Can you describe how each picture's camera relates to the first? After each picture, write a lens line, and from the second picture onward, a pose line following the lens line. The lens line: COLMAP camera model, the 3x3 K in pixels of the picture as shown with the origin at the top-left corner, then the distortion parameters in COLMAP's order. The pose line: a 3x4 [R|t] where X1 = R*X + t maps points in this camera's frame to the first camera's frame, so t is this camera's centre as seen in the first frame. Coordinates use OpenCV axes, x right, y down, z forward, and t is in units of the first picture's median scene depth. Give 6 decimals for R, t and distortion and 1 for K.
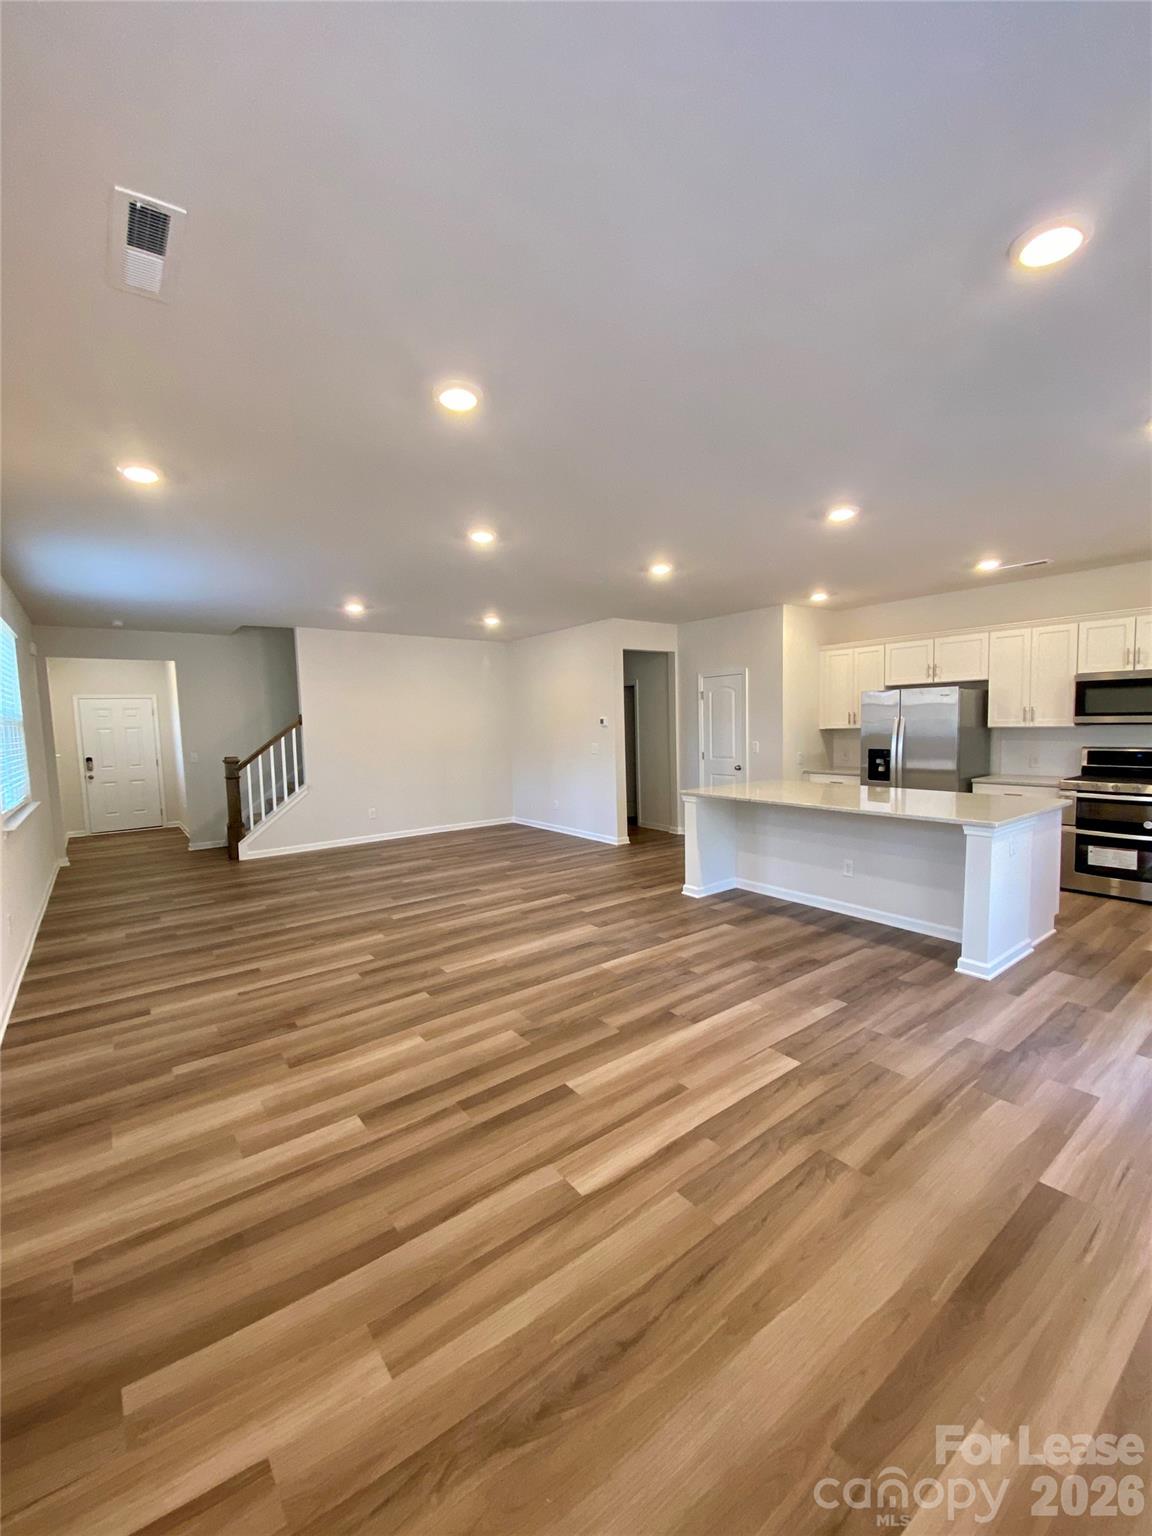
lens RADIAL K [[628.5, 0, 568.3], [0, 628.5, 769.9], [0, 0, 1]] dist [0.008379, -0.002730]
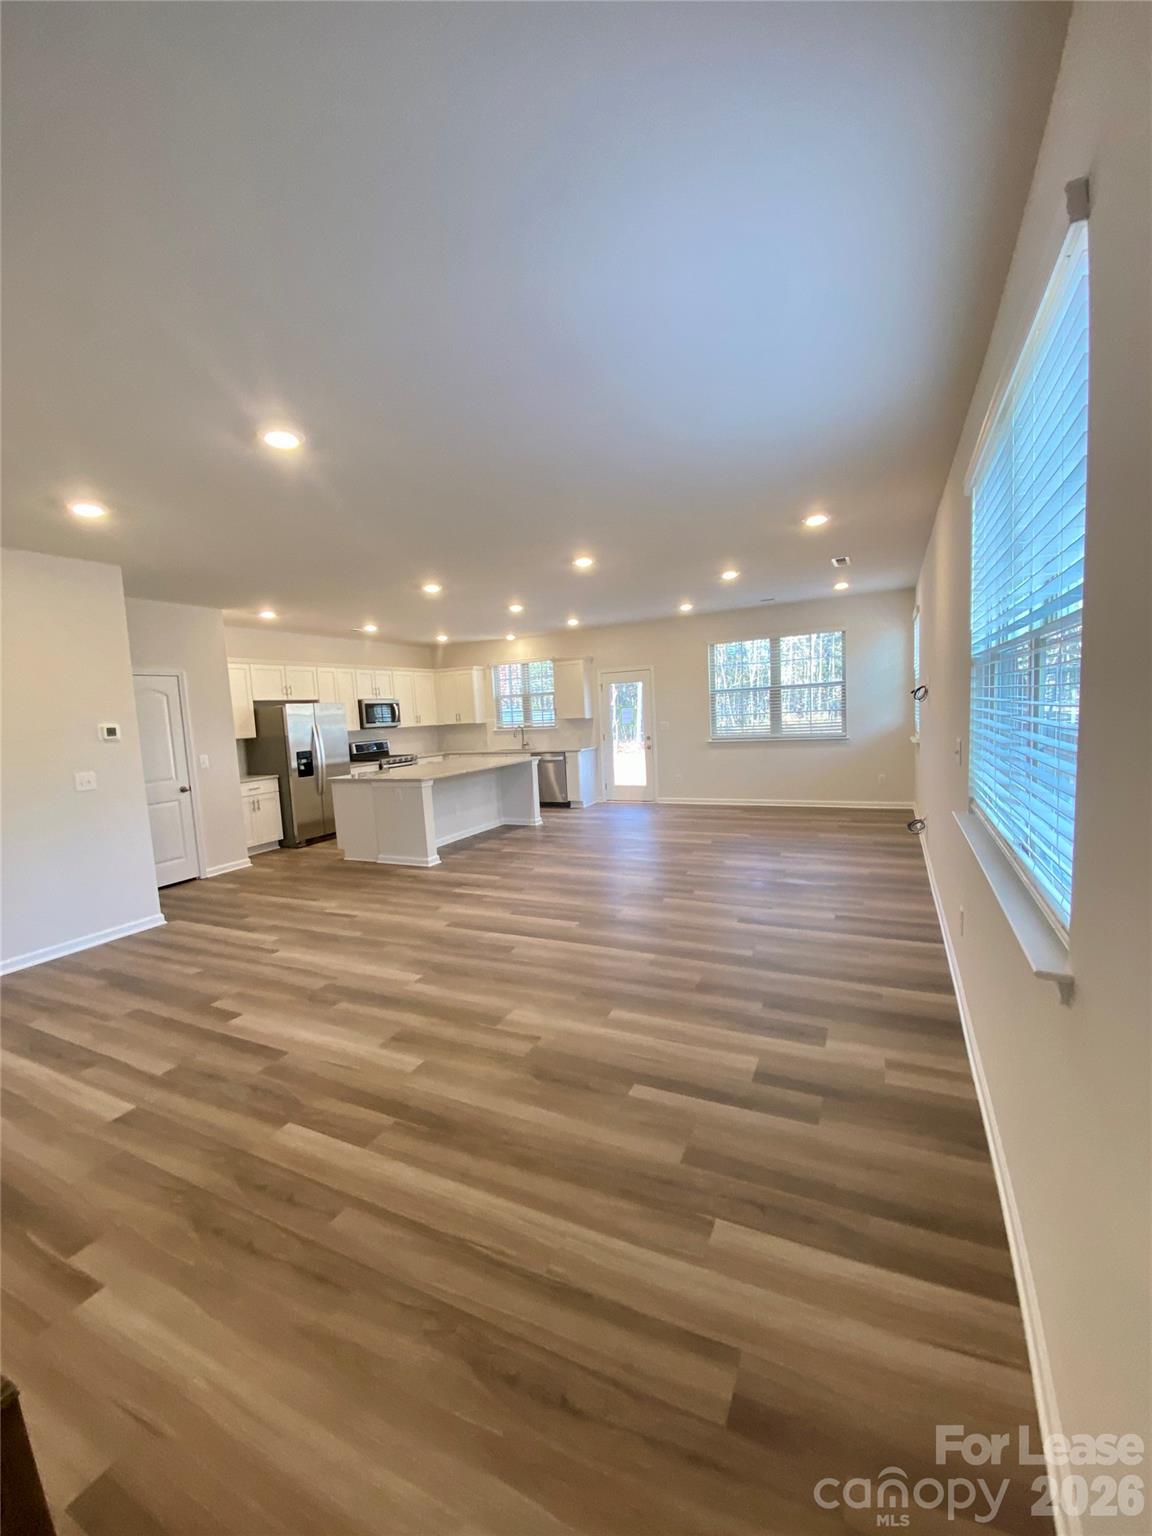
lens RADIAL K [[628.5, 0, 590.9], [0, 628.5, 767.2], [0, 0, 1]] dist [0.008379, -0.002730]
pose [[-0.472062, -0.031498, 0.881002, -0.916329], [0.130046, 0.985940, 0.104932, -0.063223], [-0.871920, 0.164106, -0.461329, 1.174484]]
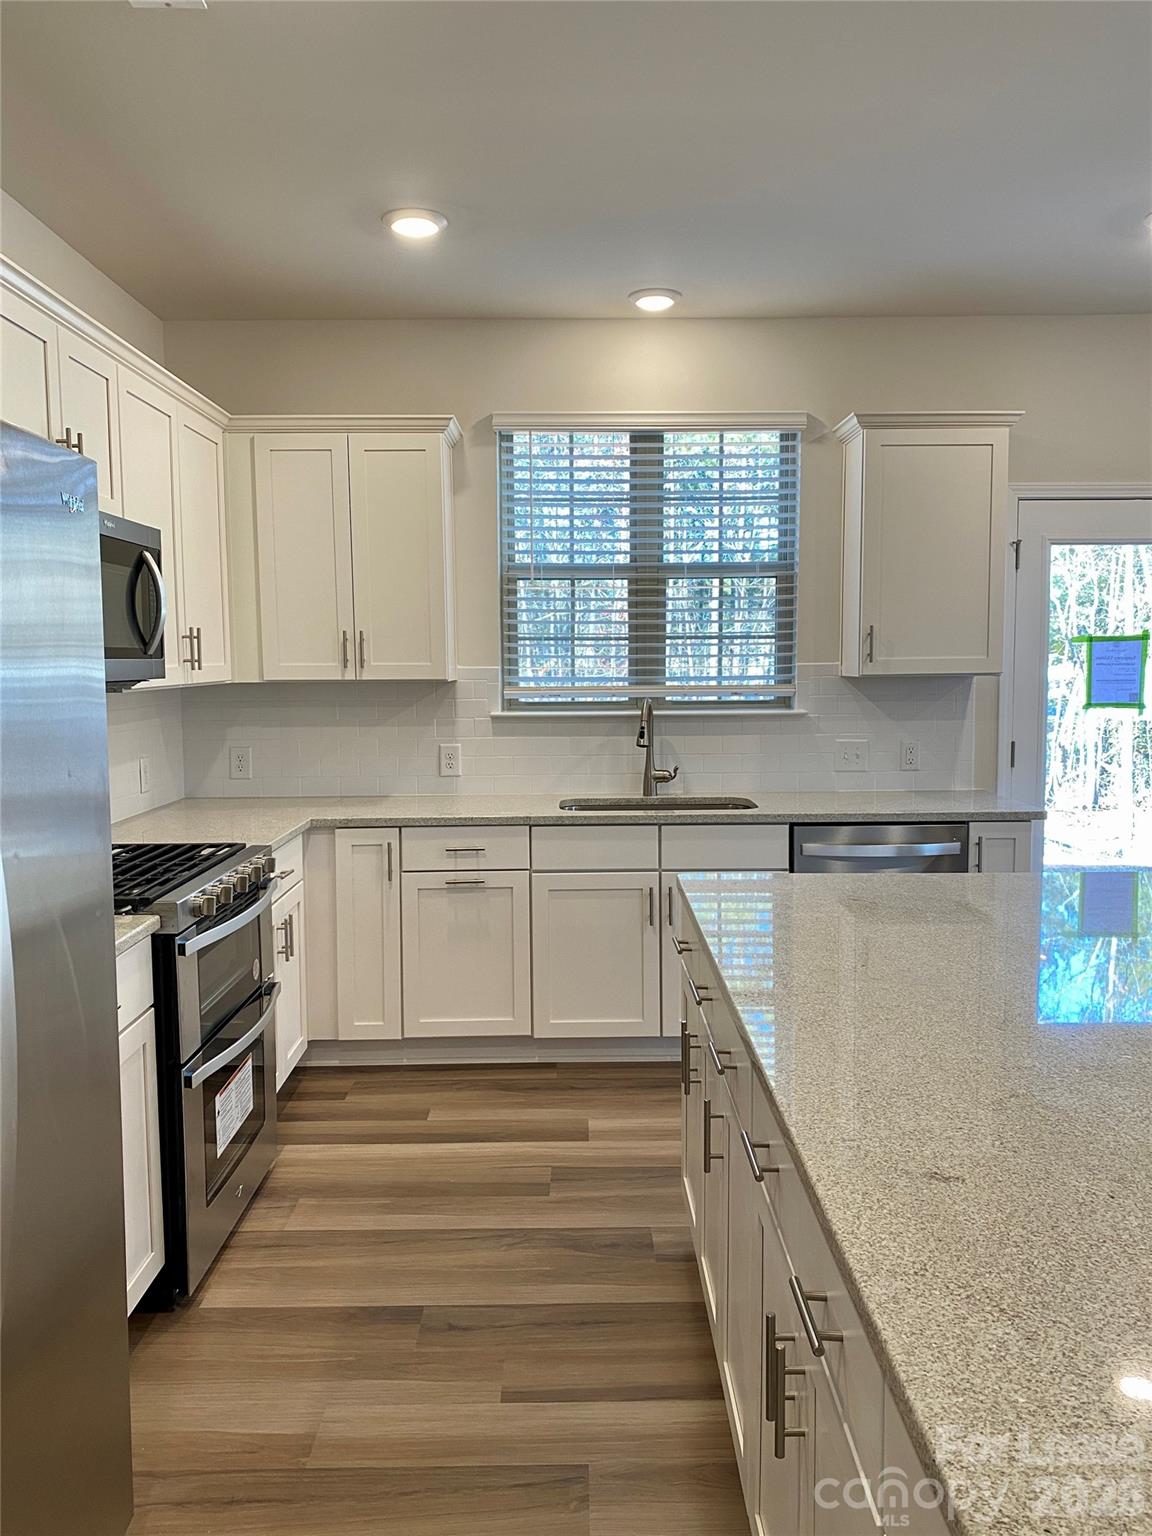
lens RADIAL K [[1184.4, 0, 574.9], [0, 1184.4, 757.2], [0, 0, 1]] dist [0.065970, -0.043314]
pose [[-0.808201, -0.018583, 0.588613, 0.325656], [0.075100, 0.988089, 0.134312, -0.088428], [-0.584098, 0.152756, -0.797179, 1.166400]]
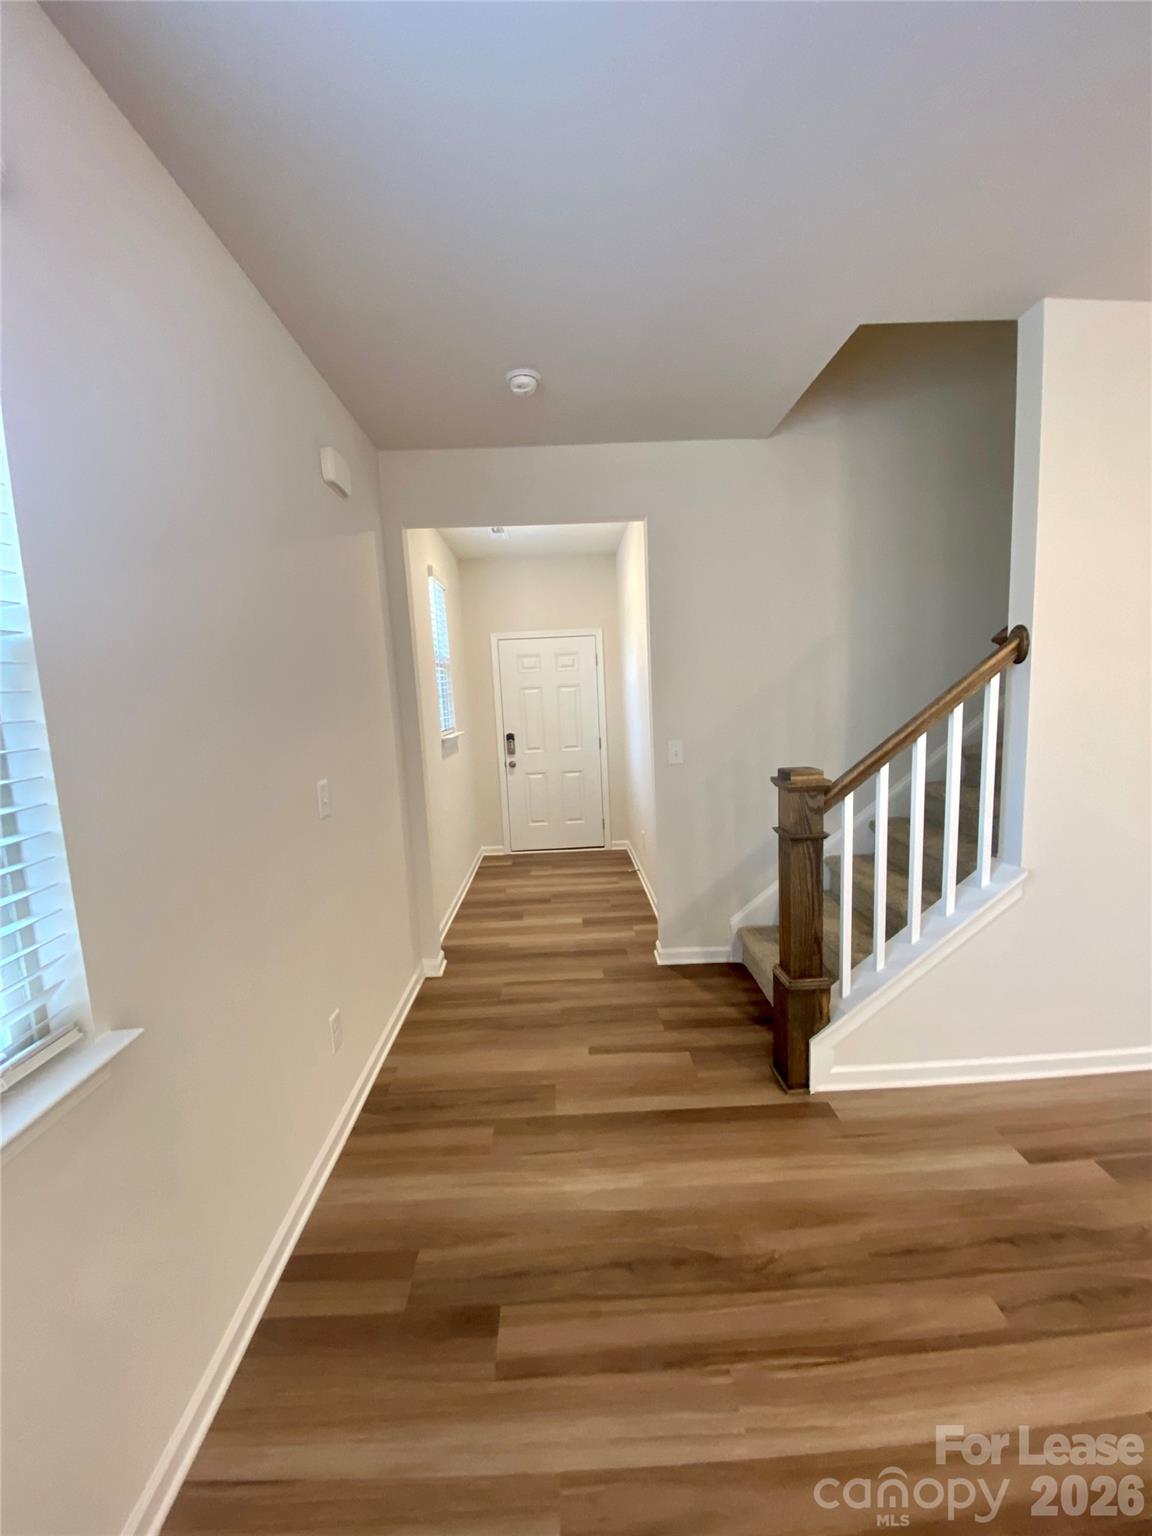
lens RADIAL K [[637.2, 0, 578.9], [0, 637.2, 778.0], [0, 0, 1]] dist [0.000864, -0.000035]
pose [[0.822252, 0.066574, -0.565216, -0.573979], [-0.023419, 0.996251, 0.083274, -0.051271], [0.568641, -0.055235, 0.820729, 0.868349]]
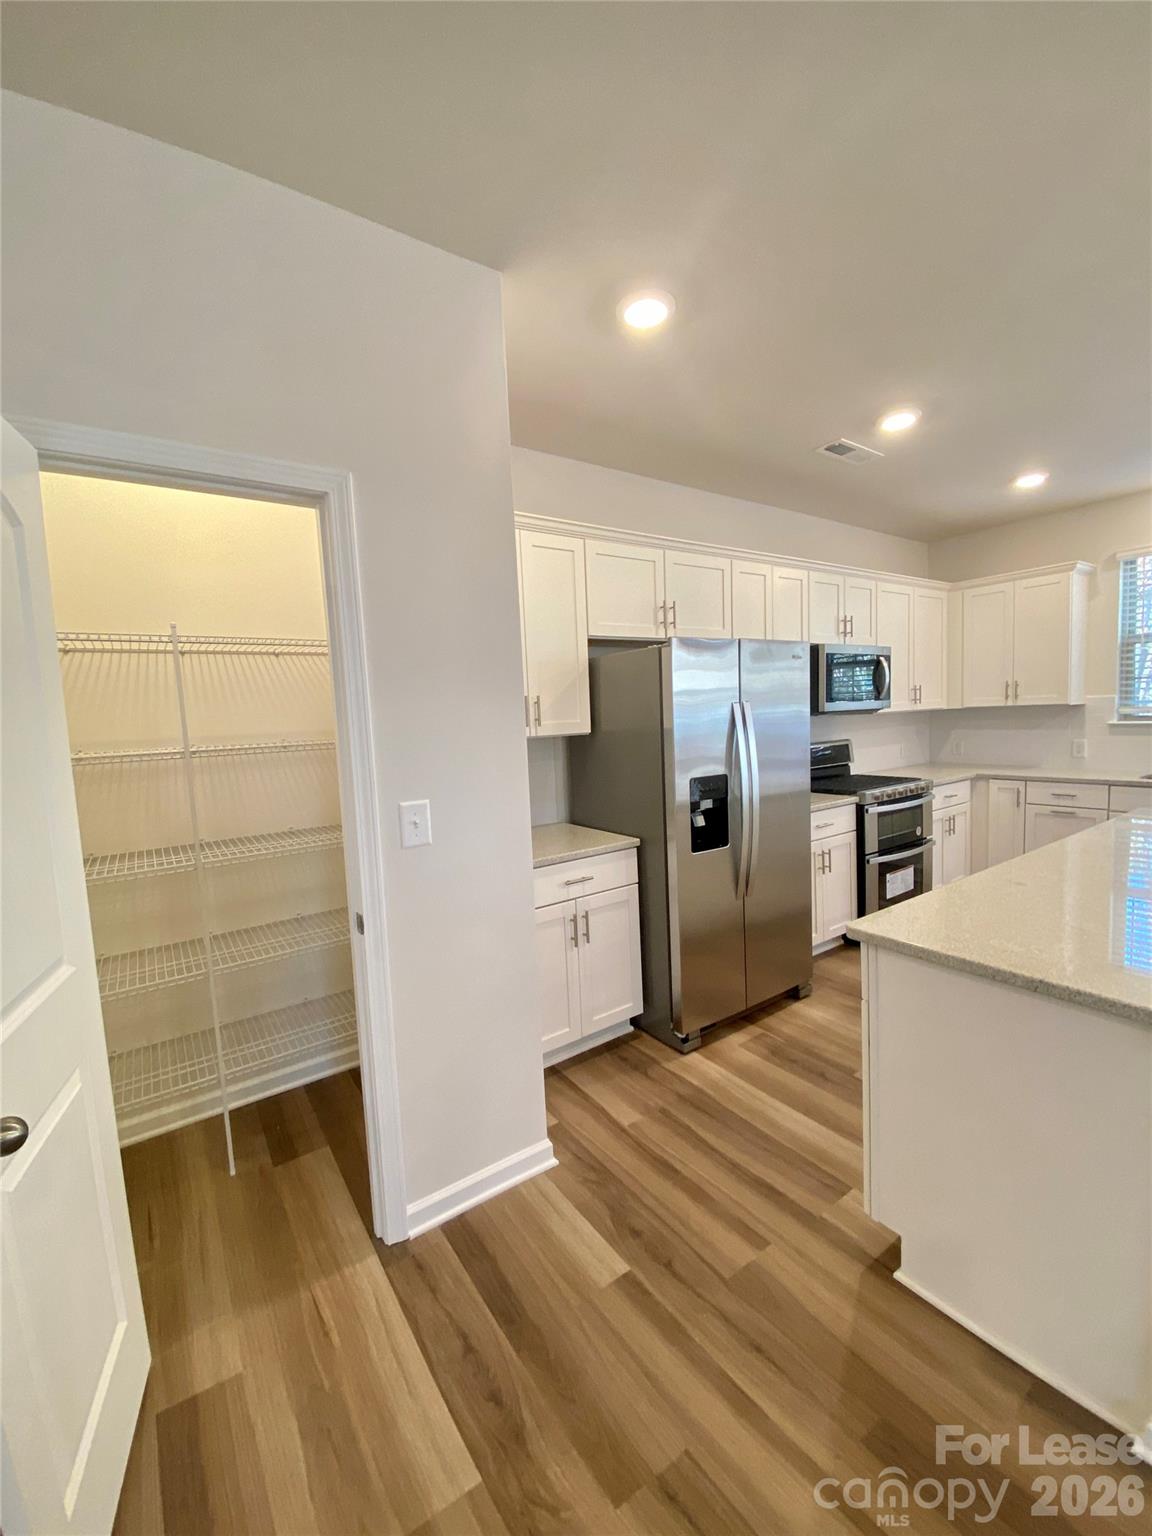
lens RADIAL K [[628.5, 0, 578.0], [0, 628.5, 766.7], [0, 0, 1]] dist [0.008379, -0.002730]
pose [[0.025652, -0.058193, 0.997976, 0.076573], [0.120901, 0.991157, 0.054688, -0.079374], [-0.992333, 0.119254, 0.032461, 1.163675]]
